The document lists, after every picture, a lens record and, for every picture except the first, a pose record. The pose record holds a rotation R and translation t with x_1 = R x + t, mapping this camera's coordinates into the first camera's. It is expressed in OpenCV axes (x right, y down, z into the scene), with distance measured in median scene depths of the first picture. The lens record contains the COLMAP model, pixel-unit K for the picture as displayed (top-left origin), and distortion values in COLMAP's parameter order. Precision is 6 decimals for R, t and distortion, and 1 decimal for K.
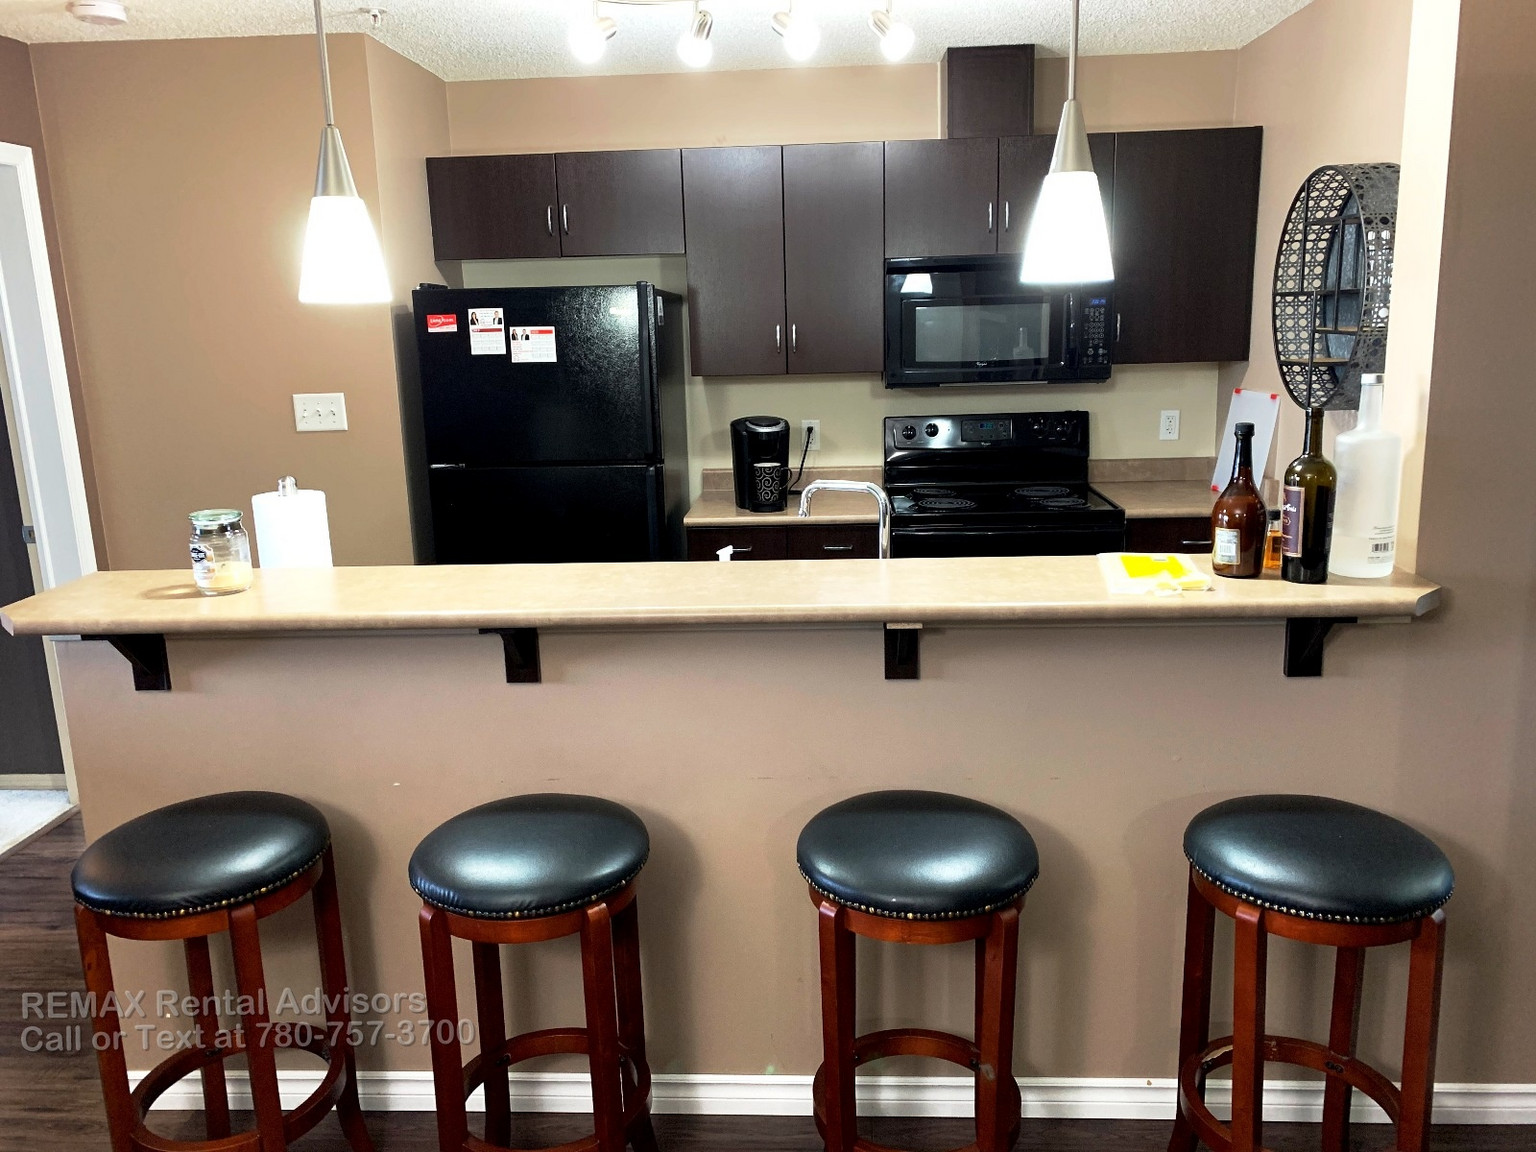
lens RADIAL K [[1171.9, 0, 762.4], [0, 1171.9, 551.3], [0, 0, 1]] dist [0.047368, -0.046271]
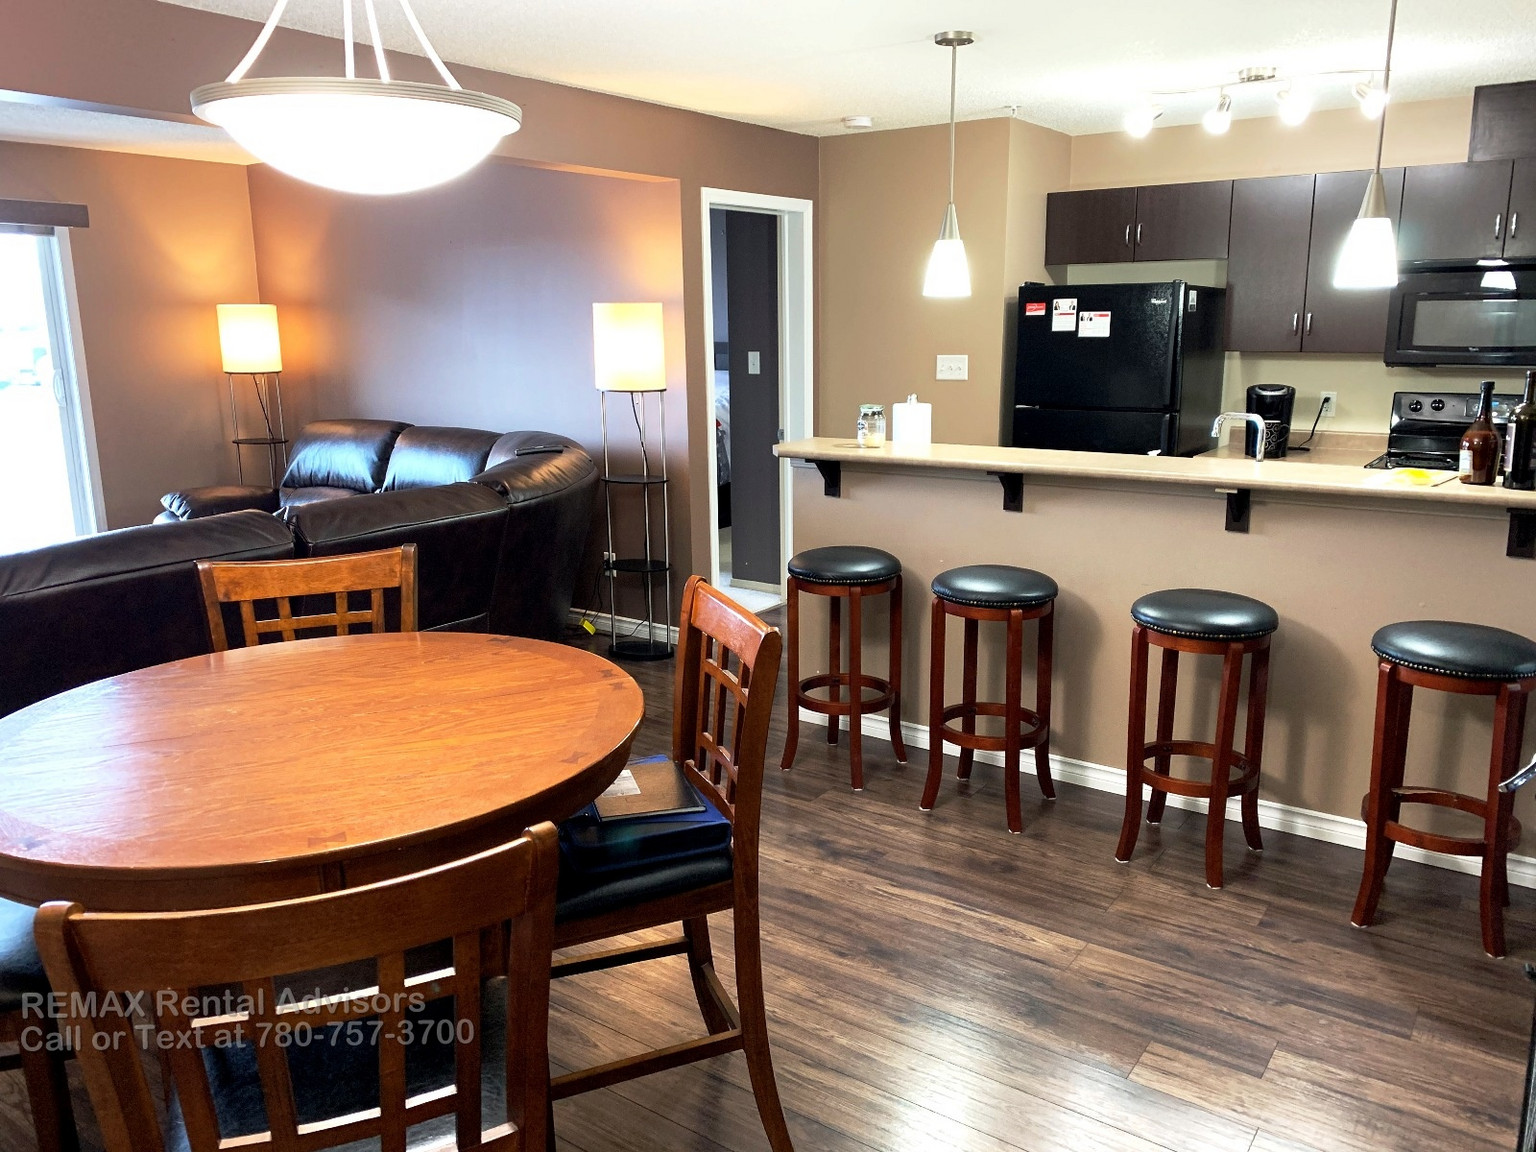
lens RADIAL K [[1171.9, 0, 756.0], [0, 1171.9, 560.8], [0, 0, 1]] dist [0.047368, -0.046271]
pose [[0.841571, 0.129859, -0.524305, 0.247581], [-0.121089, 0.991322, 0.051167, 0.085752], [0.526400, 0.020427, 0.849992, -0.430244]]
